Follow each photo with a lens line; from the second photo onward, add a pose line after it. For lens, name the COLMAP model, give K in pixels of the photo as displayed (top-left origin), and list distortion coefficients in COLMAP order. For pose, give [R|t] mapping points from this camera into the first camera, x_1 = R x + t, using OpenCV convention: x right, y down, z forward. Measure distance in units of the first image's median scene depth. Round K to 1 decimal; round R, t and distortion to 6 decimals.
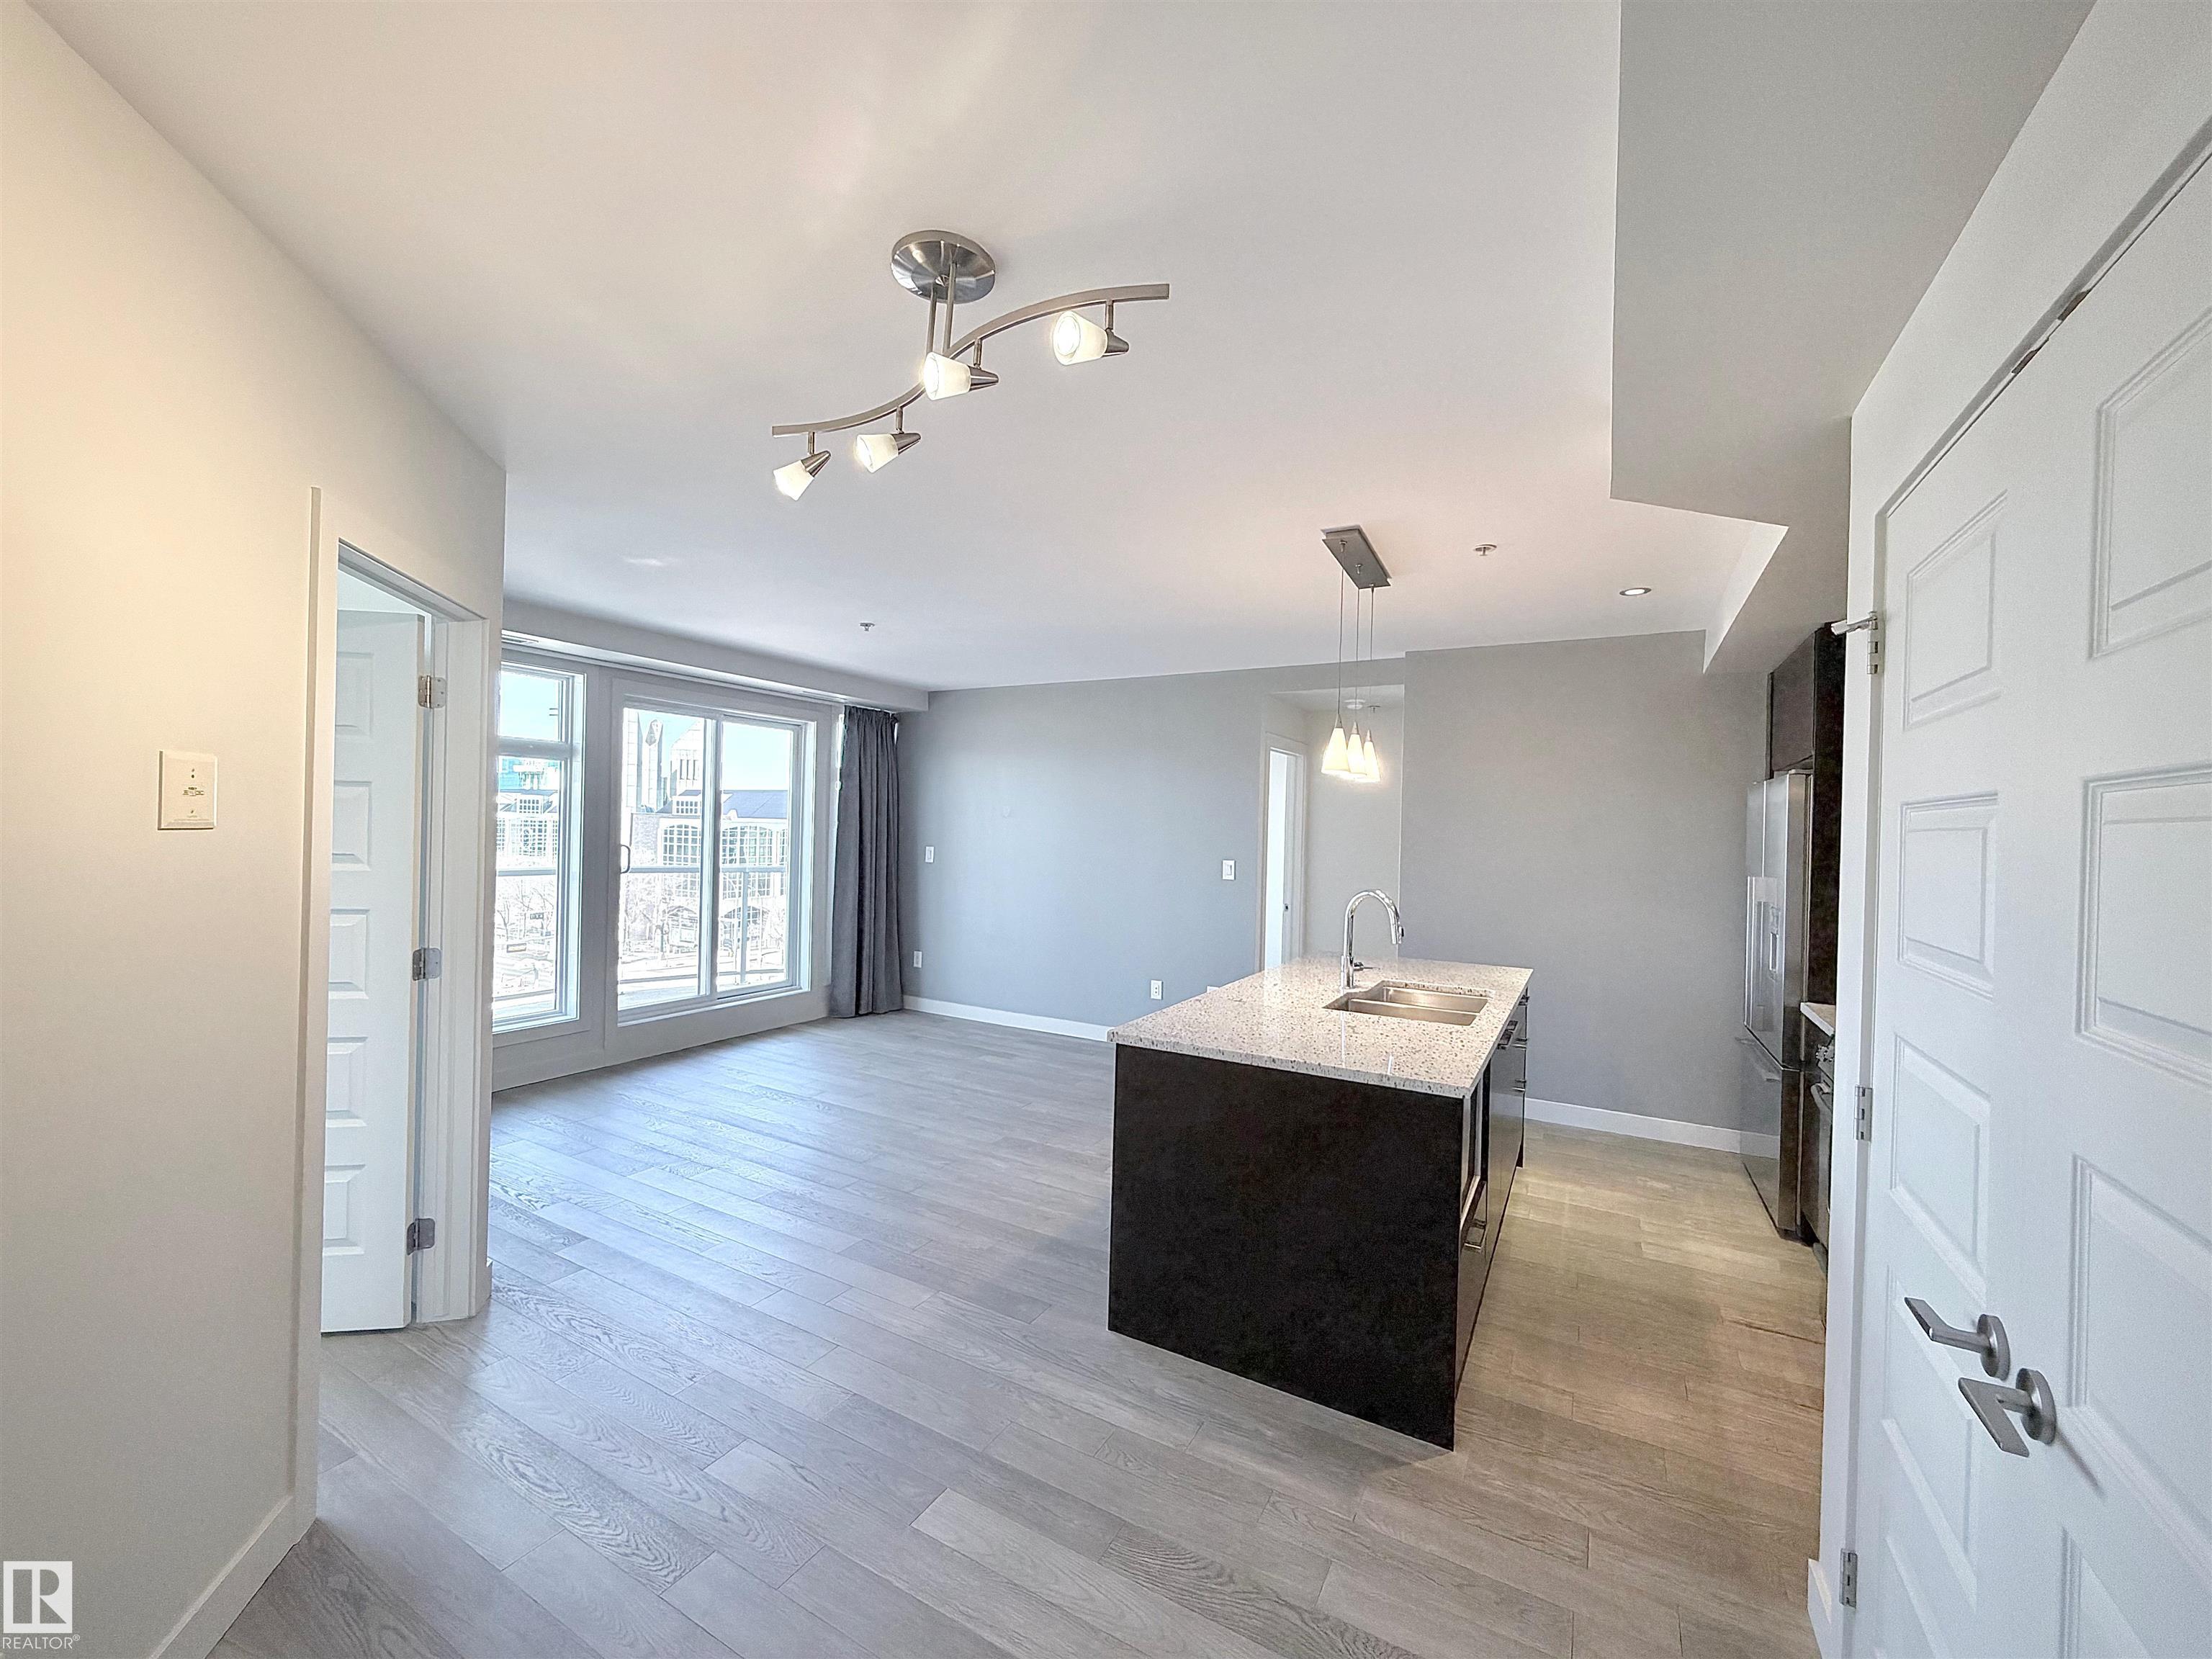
lens RADIAL K [[881.7, 0, 1101.7], [0, 881.7, 829.7], [0, 0, 1]] dist [0.000998, 0.000006]
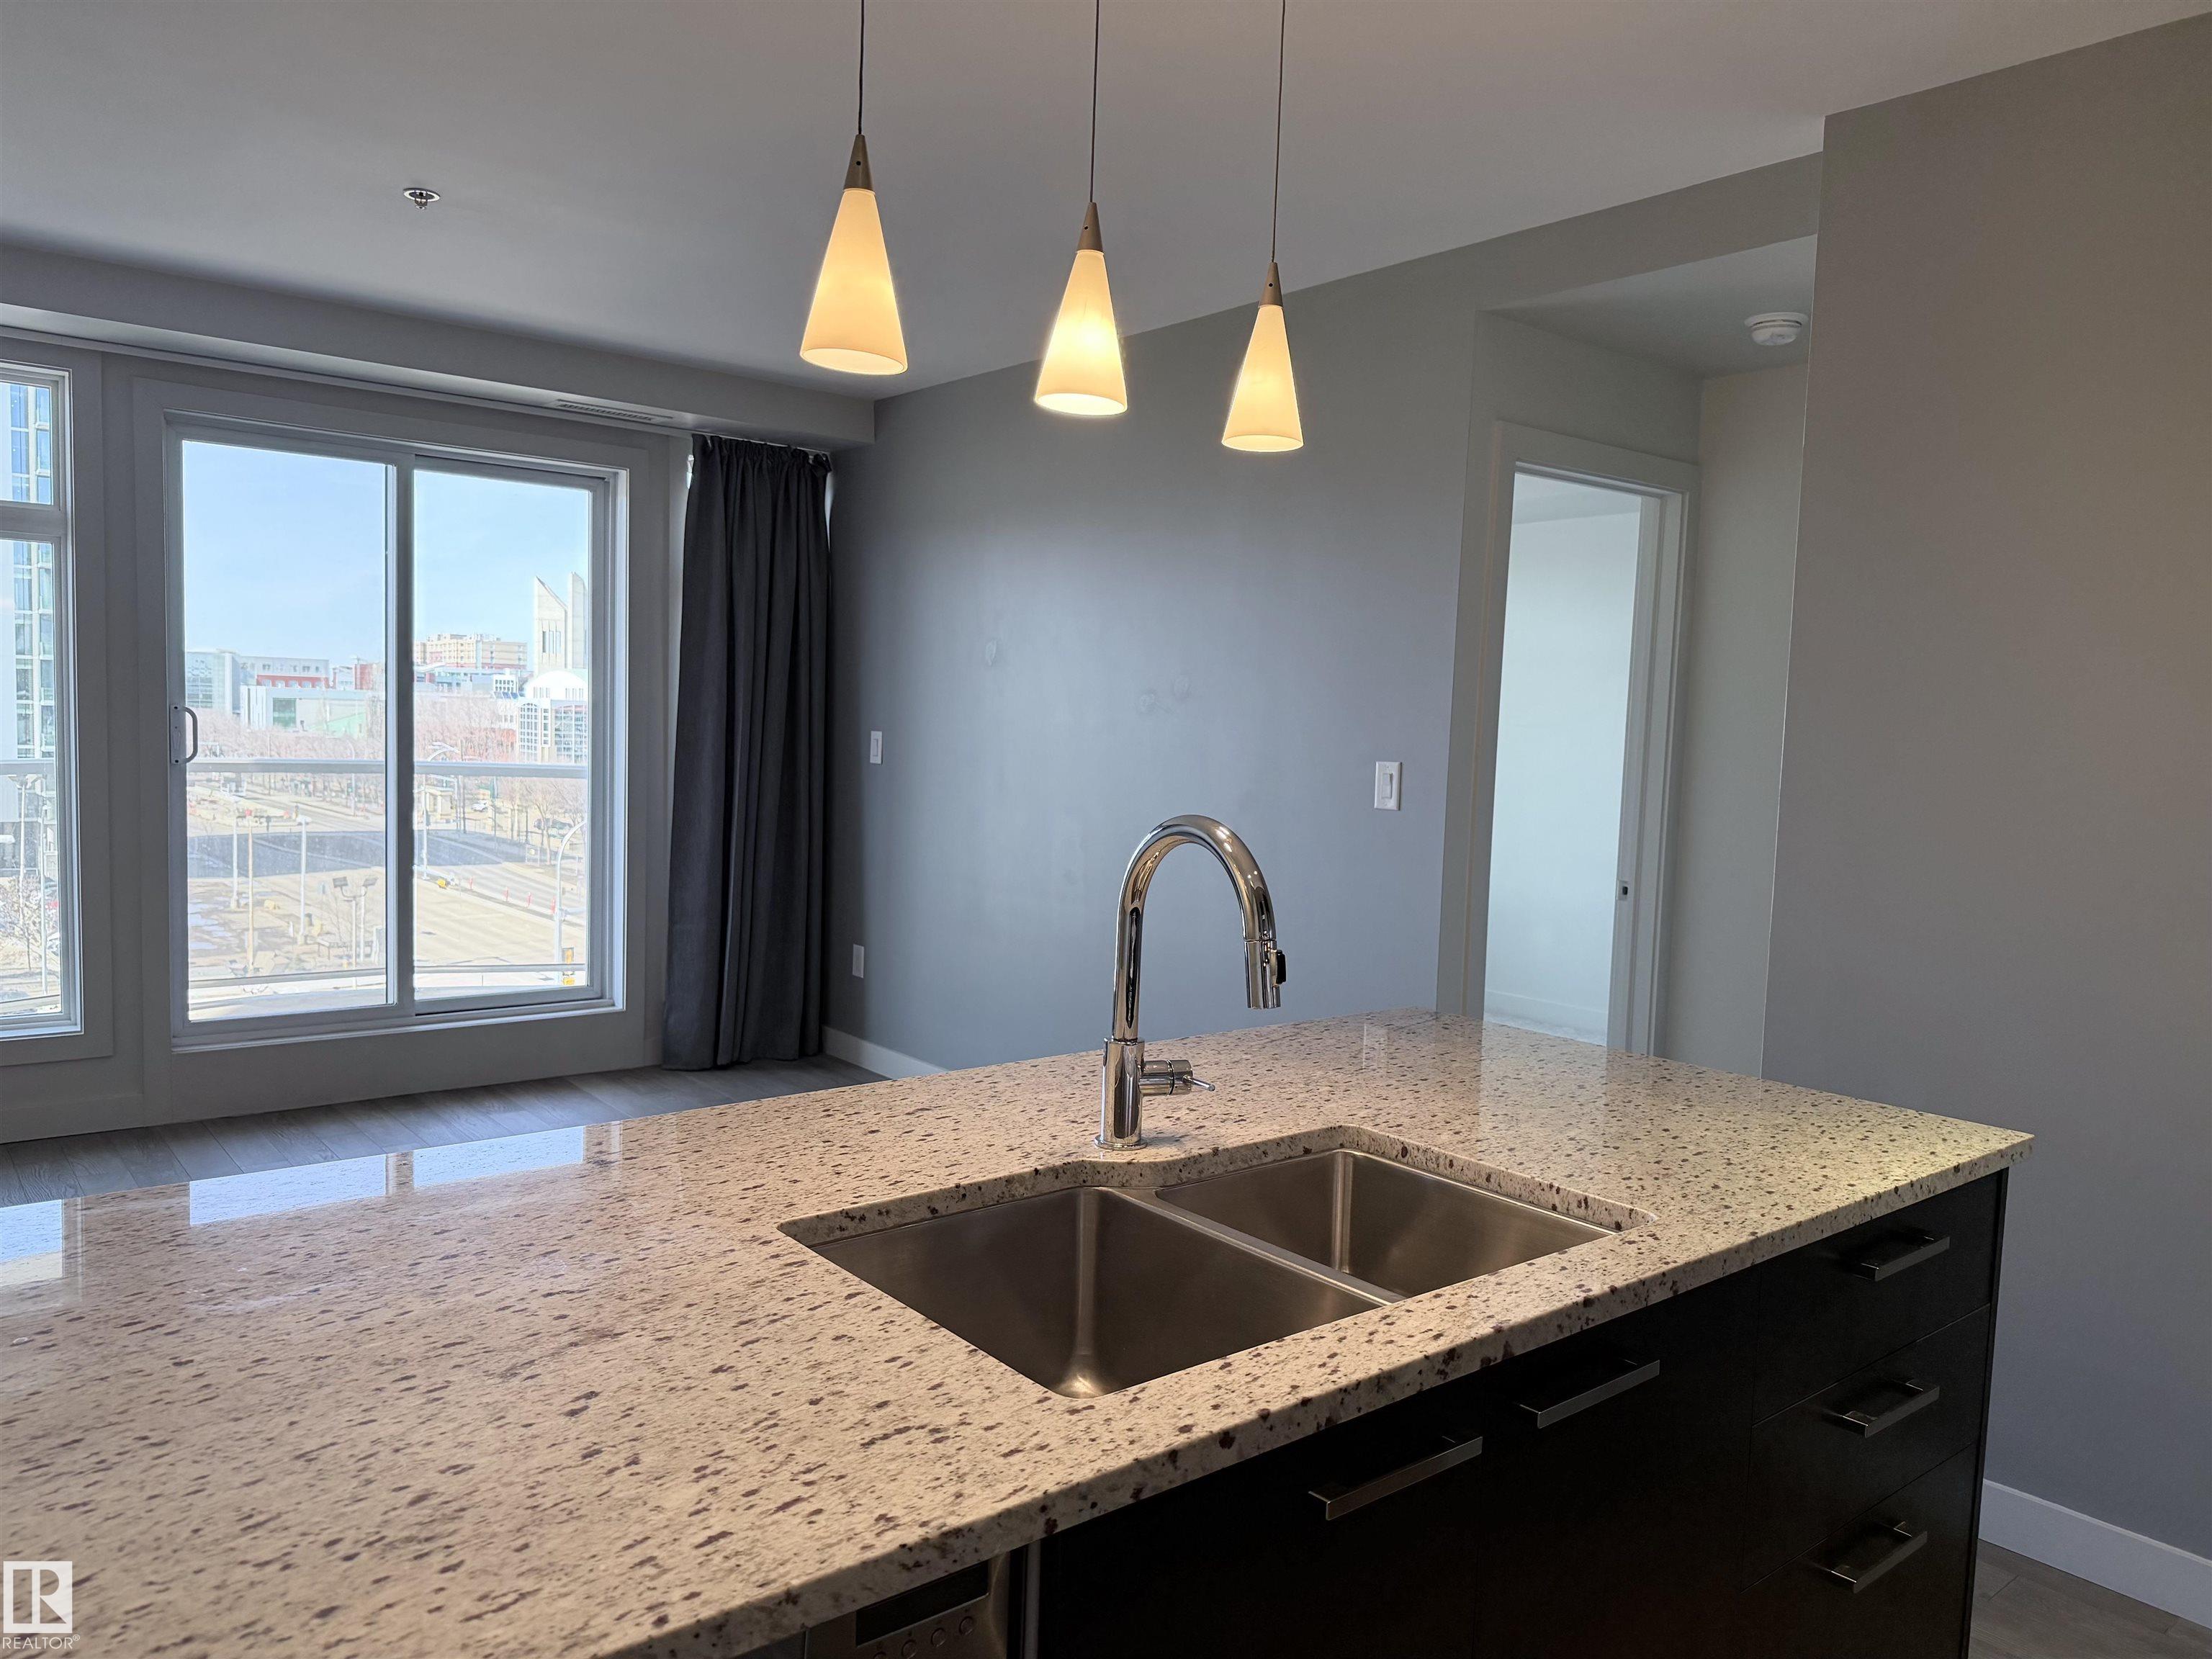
lens RADIAL K [[1544.2, 0, 1096.5], [0, 1544.2, 842.1], [0, 0, 1]] dist [0.107900, -0.184030]
pose [[0.932471, 0.035718, -0.359475, 0.284677], [-0.011643, 0.997554, 0.068917, 0.025772], [0.361058, -0.060077, 0.930606, 0.321101]]
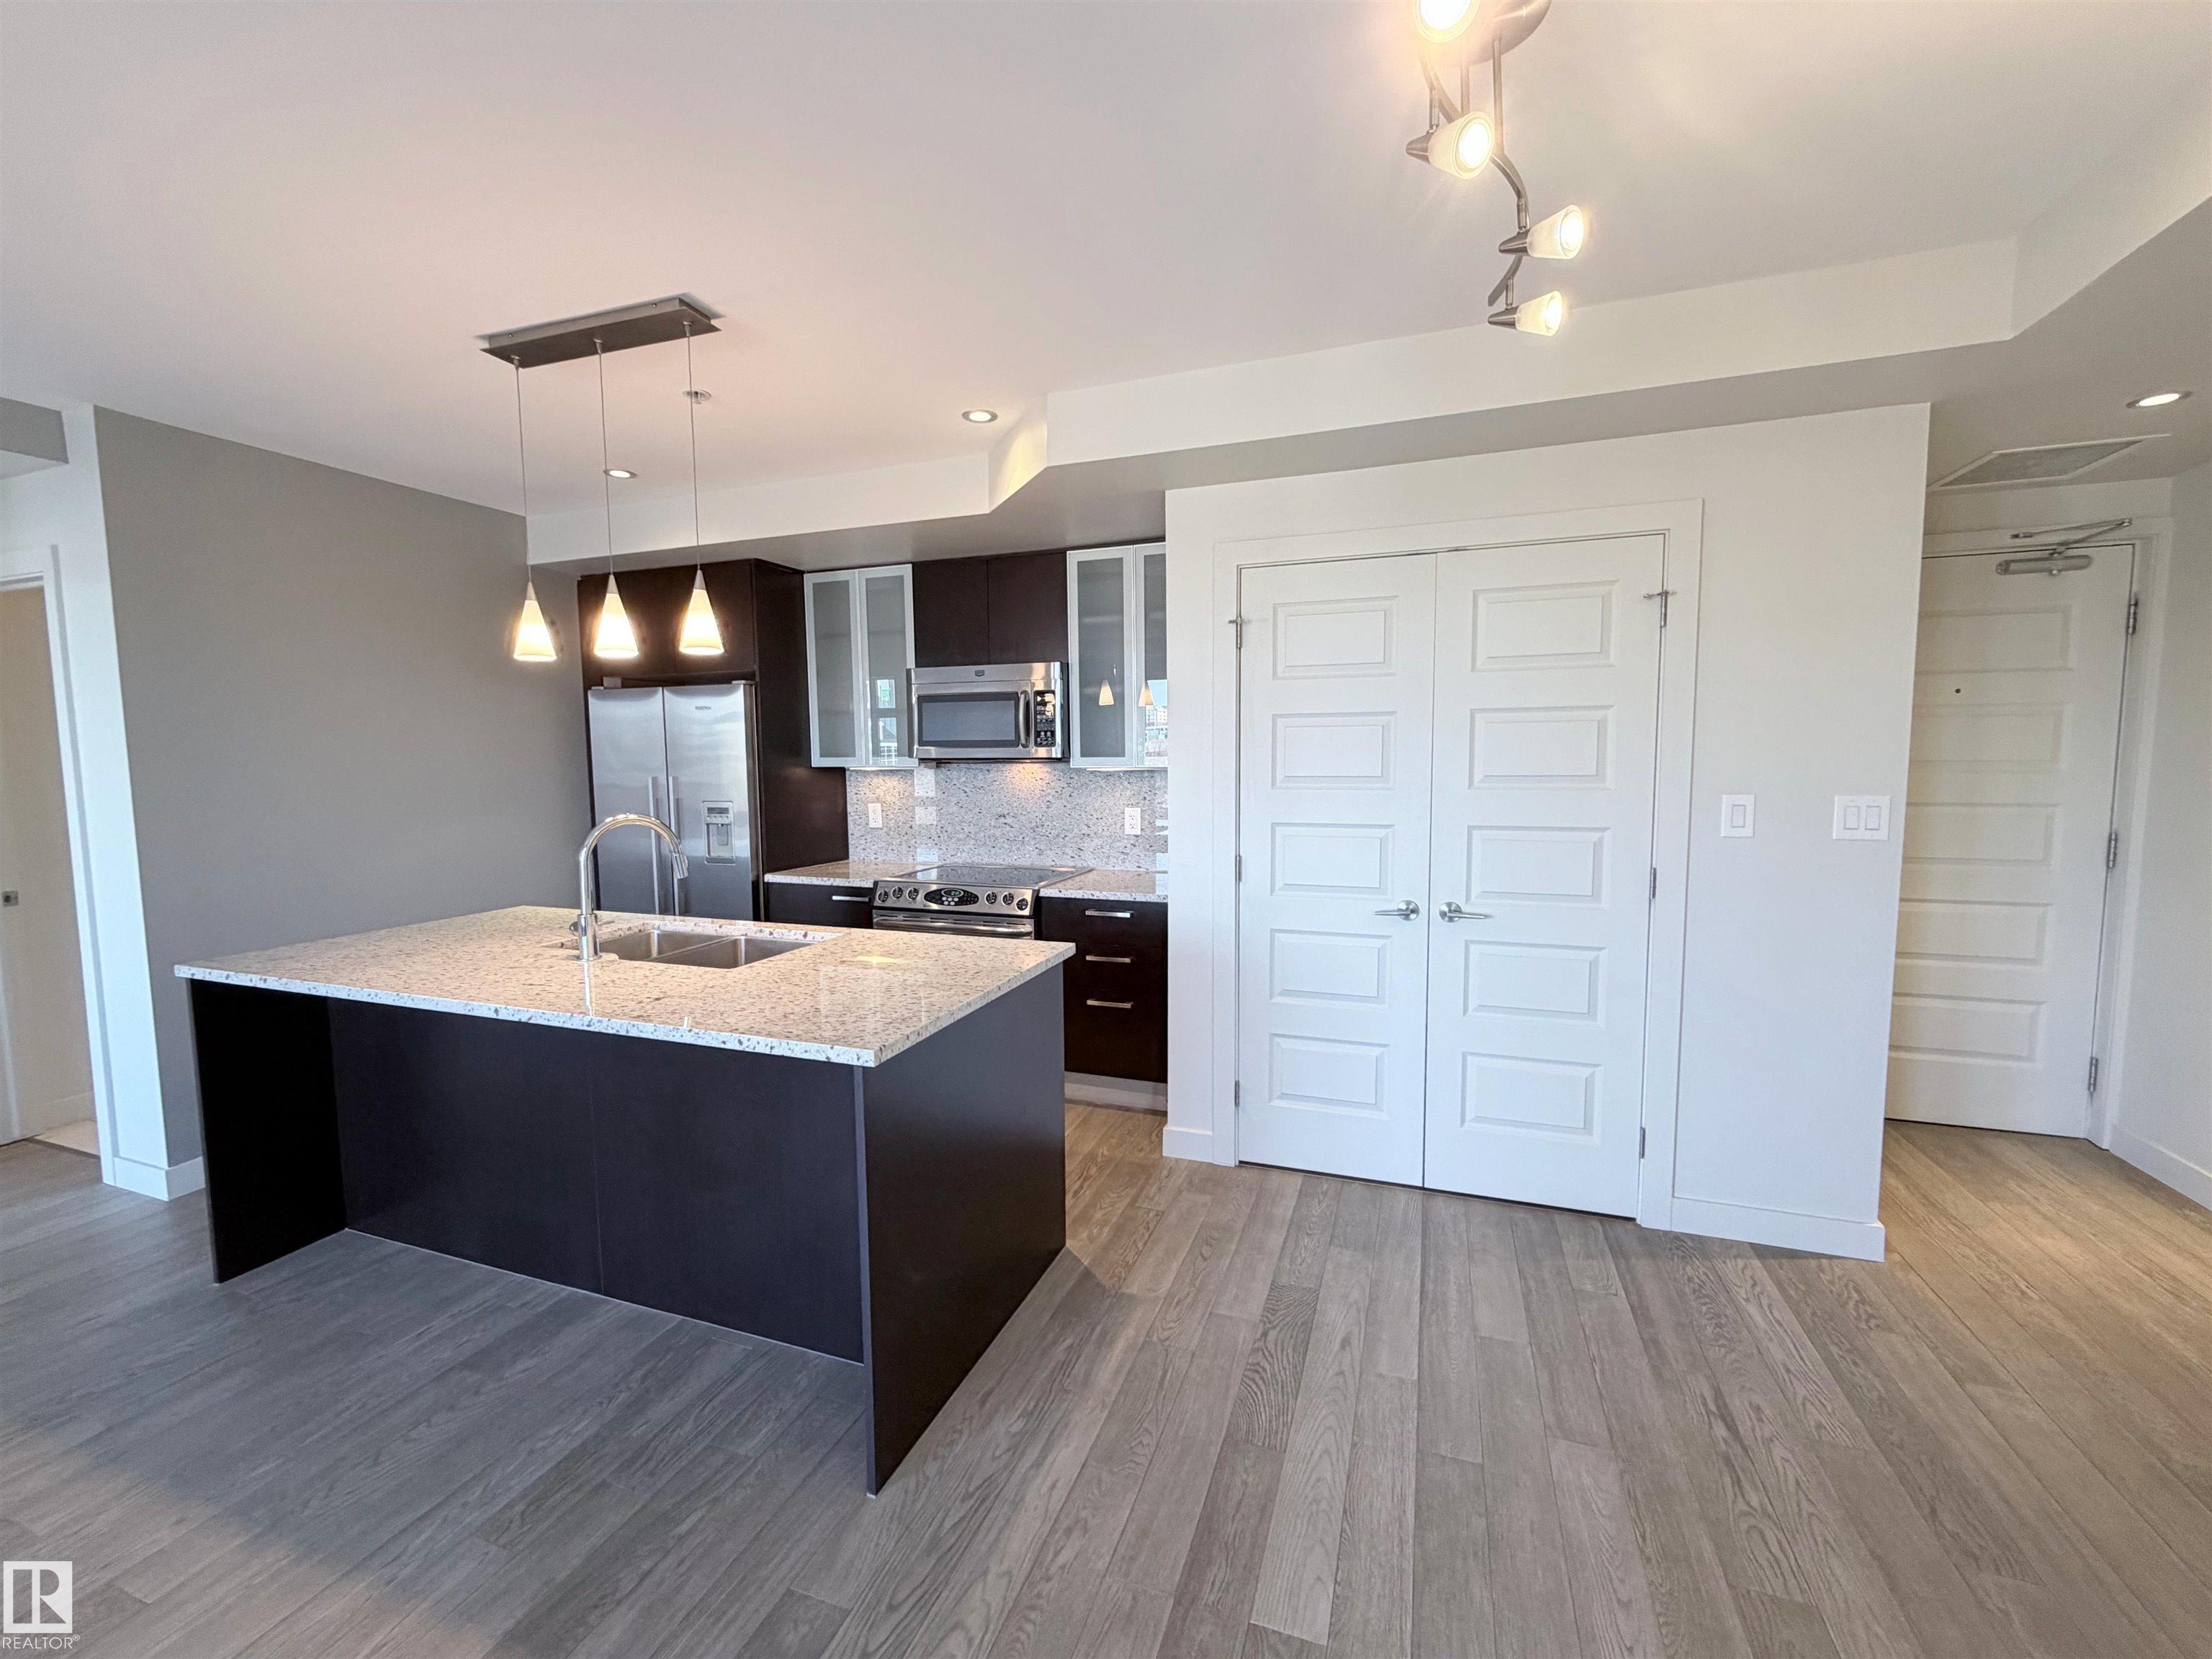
lens RADIAL K [[904.2, 0, 1101.7], [0, 904.2, 829.1], [0, 0, 1]] dist [0.000795, 0.000306]
pose [[-0.163430, -0.103689, 0.981091, -0.300096], [0.007226, 0.994309, 0.106290, 0.002521], [-0.986528, 0.024460, -0.161751, 0.445745]]
